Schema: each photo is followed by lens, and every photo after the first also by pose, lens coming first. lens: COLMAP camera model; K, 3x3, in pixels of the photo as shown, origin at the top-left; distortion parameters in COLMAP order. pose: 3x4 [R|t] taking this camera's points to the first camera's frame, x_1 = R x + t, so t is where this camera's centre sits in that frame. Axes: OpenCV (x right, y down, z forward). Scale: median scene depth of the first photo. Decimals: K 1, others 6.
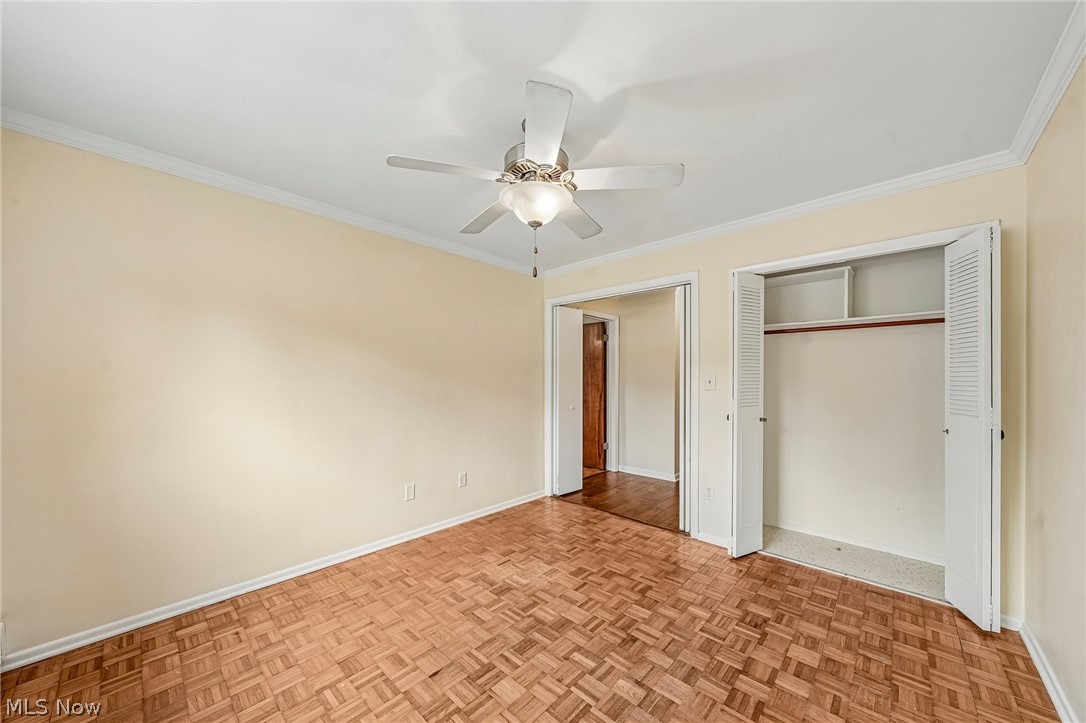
lens RADIAL K [[381.0, 0, 544.2], [0, 381.0, 372.9], [0, 0, 1]] dist [-0.000986, -0.000016]
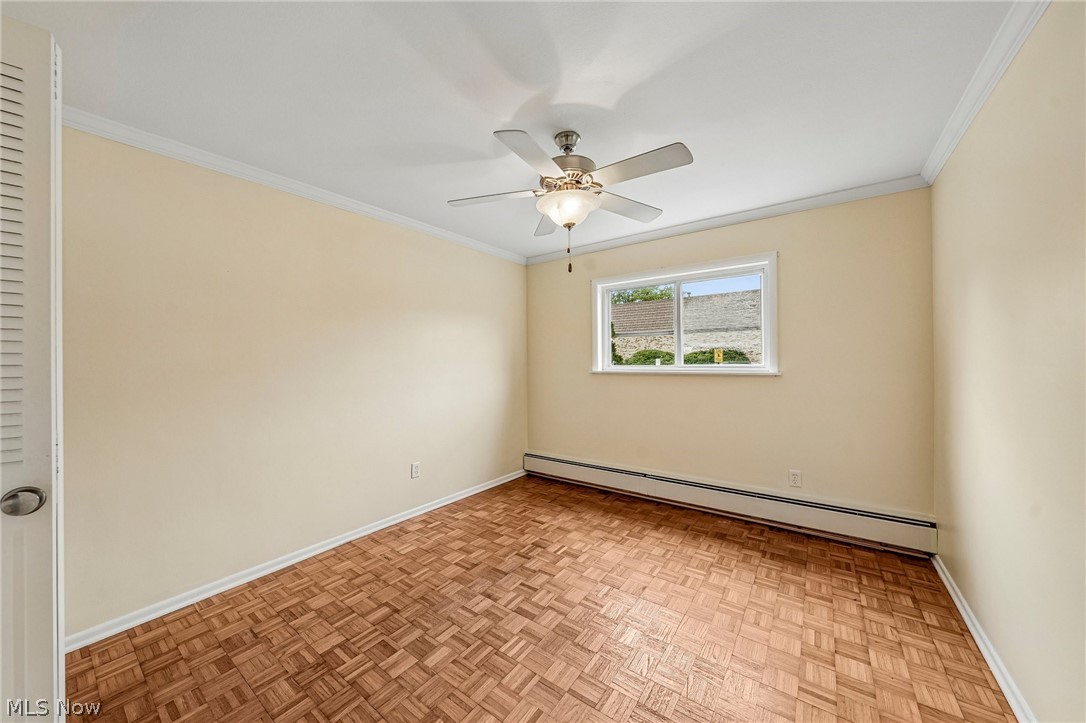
lens RADIAL K [[381.0, 0, 542.4], [0, 381.0, 361.6], [0, 0, 1]] dist [-0.000986, -0.000016]
pose [[-0.991480, 0.003027, -0.130221, 0.196636], [0.004409, 0.999937, -0.010327, 0.020968], [0.130181, -0.010813, -0.991431, 1.912509]]
